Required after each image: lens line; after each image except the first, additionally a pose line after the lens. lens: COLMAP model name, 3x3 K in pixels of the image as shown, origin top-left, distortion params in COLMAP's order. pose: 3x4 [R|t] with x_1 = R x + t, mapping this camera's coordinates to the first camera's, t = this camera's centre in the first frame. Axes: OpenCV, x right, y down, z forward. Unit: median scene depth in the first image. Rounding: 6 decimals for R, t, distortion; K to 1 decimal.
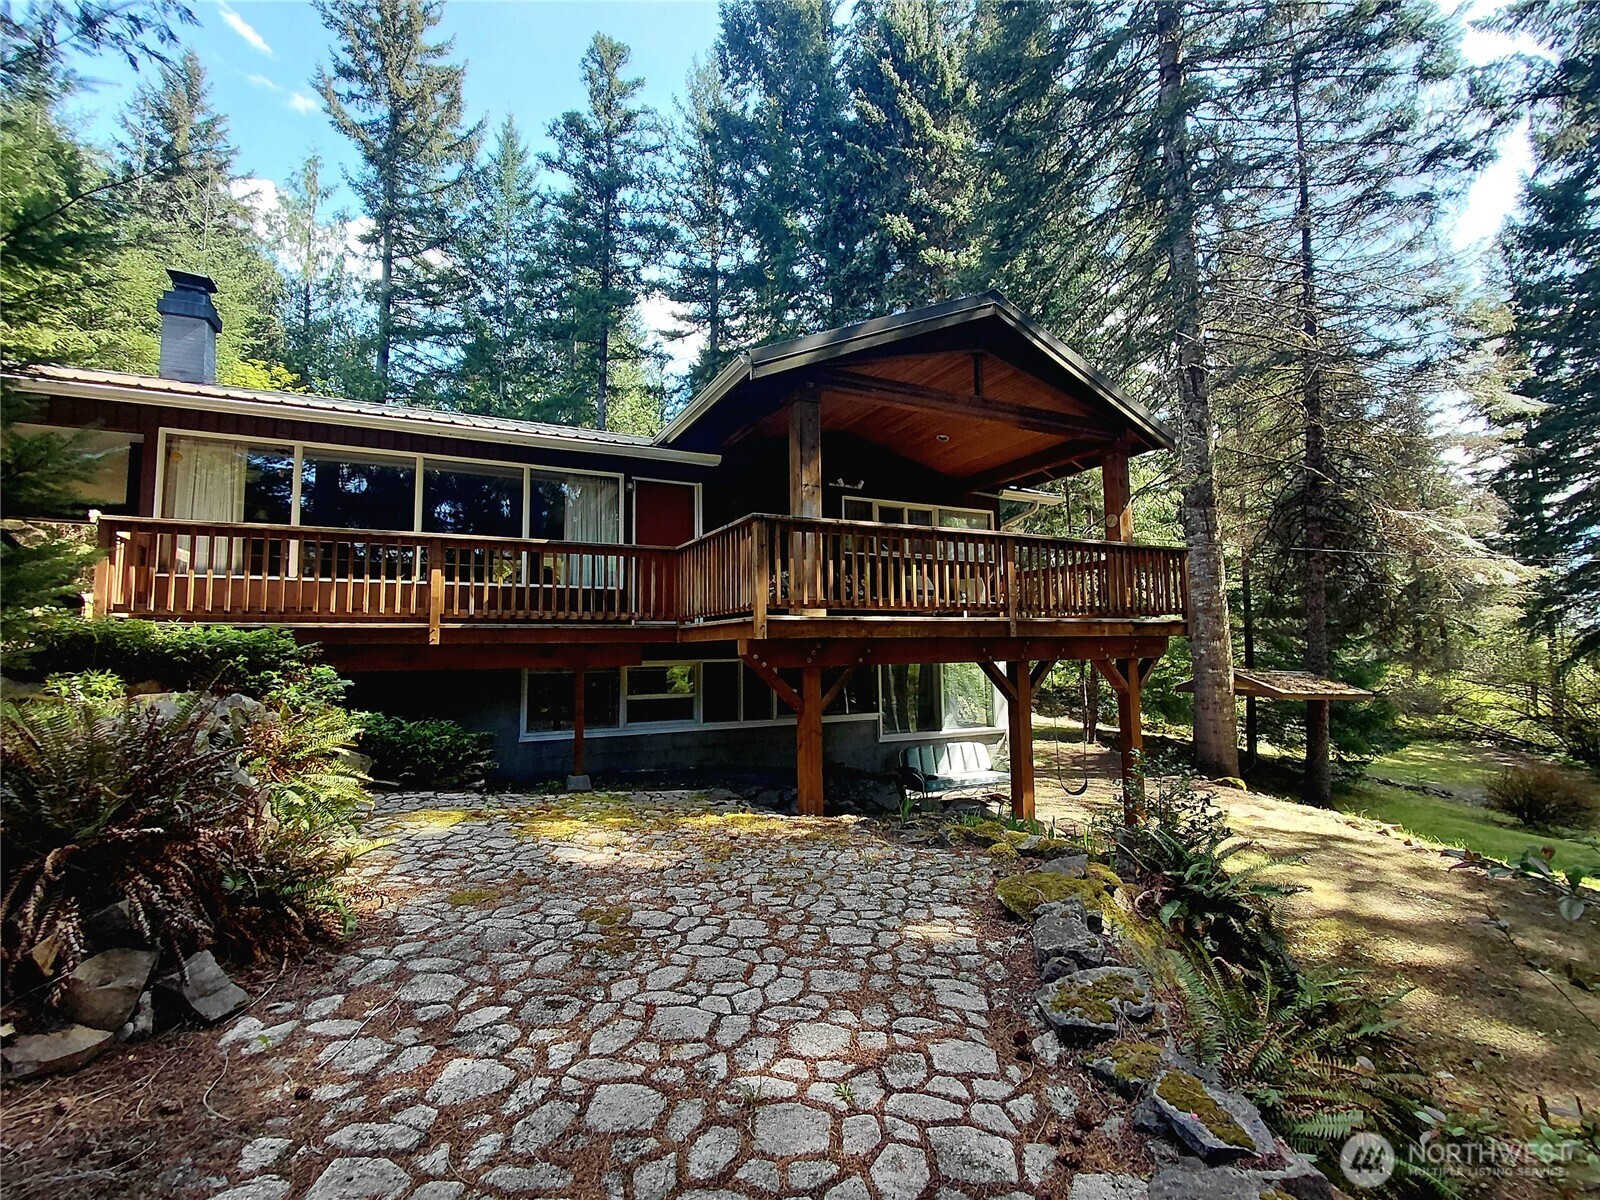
lens RADIAL K [[741.4, 0, 800.0], [0, 741.4, 600.0], [0, 0, 1]] dist [-0.022099, -0.000073]
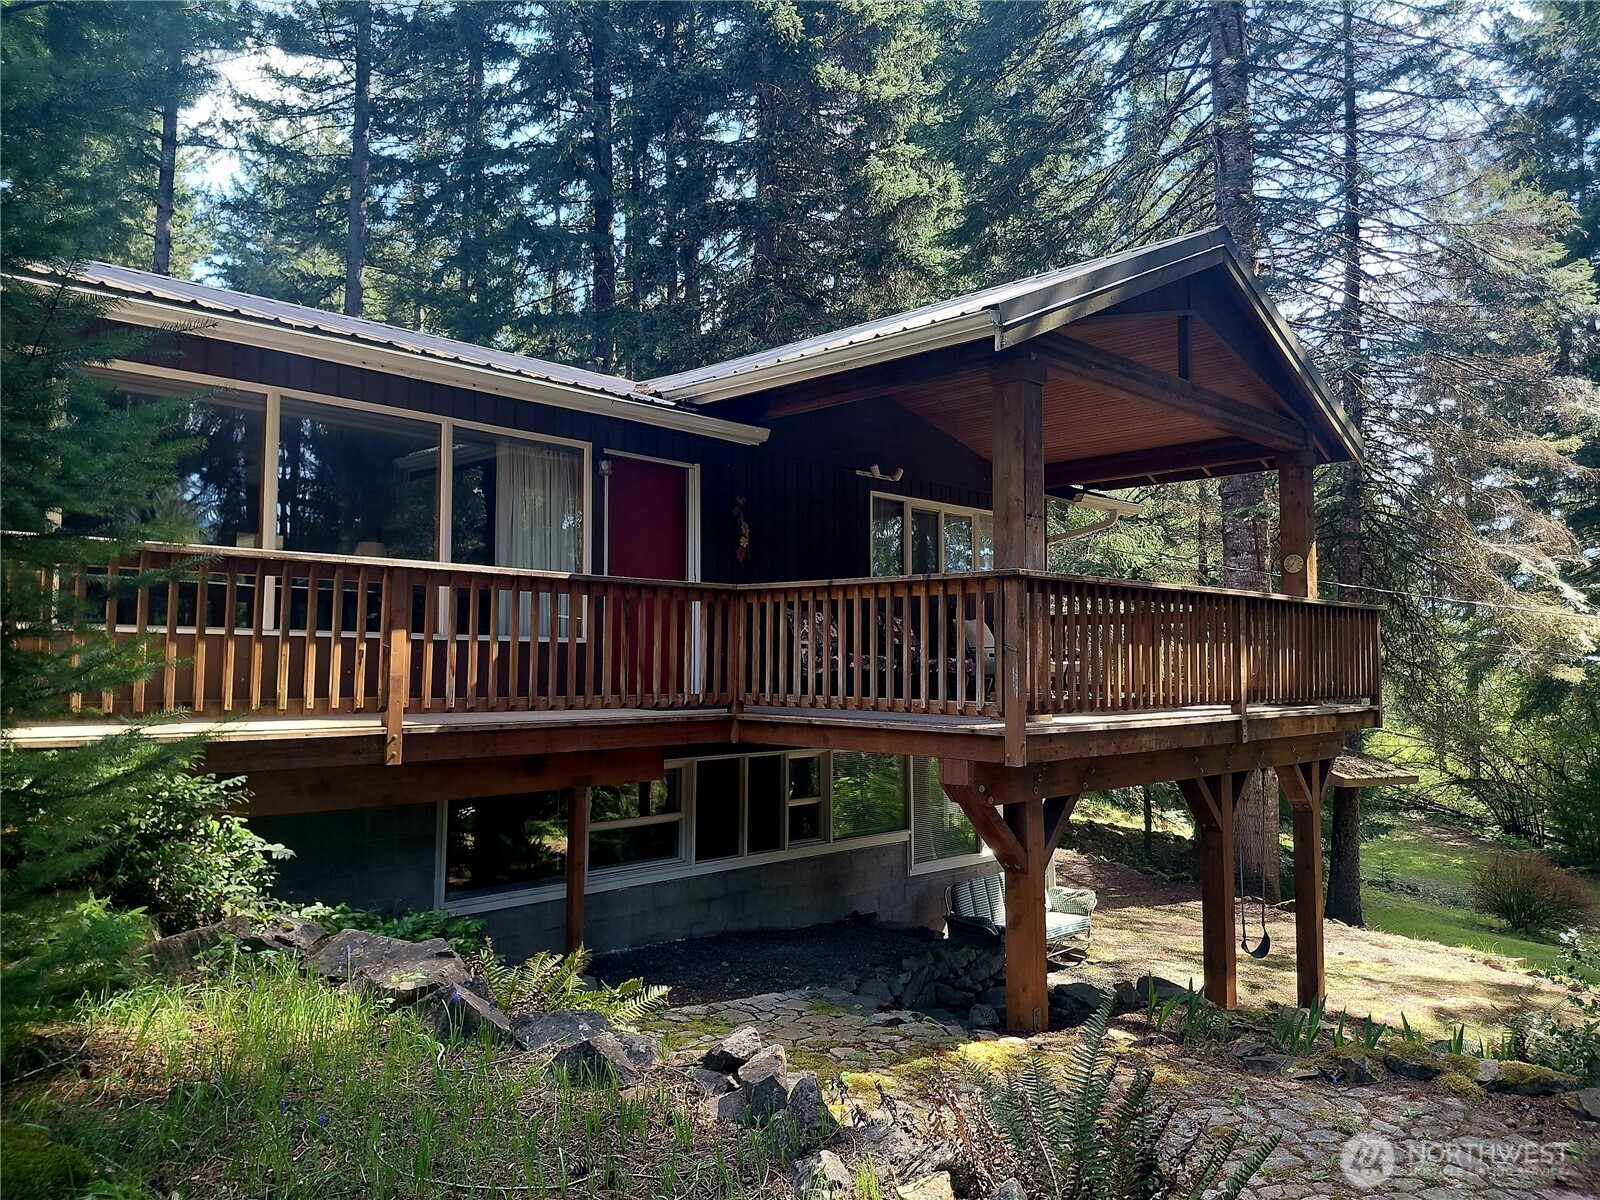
lens RADIAL K [[1182.4, 0, 799.0], [0, 1182.4, 642.1], [0, 0, 1]] dist [-0.004270, -0.003298]
pose [[0.949107, 0.025357, 0.313930, -0.345193], [-0.040370, 0.998326, 0.041411, -0.056329], [-0.312354, -0.051977, 0.948543, 0.061437]]
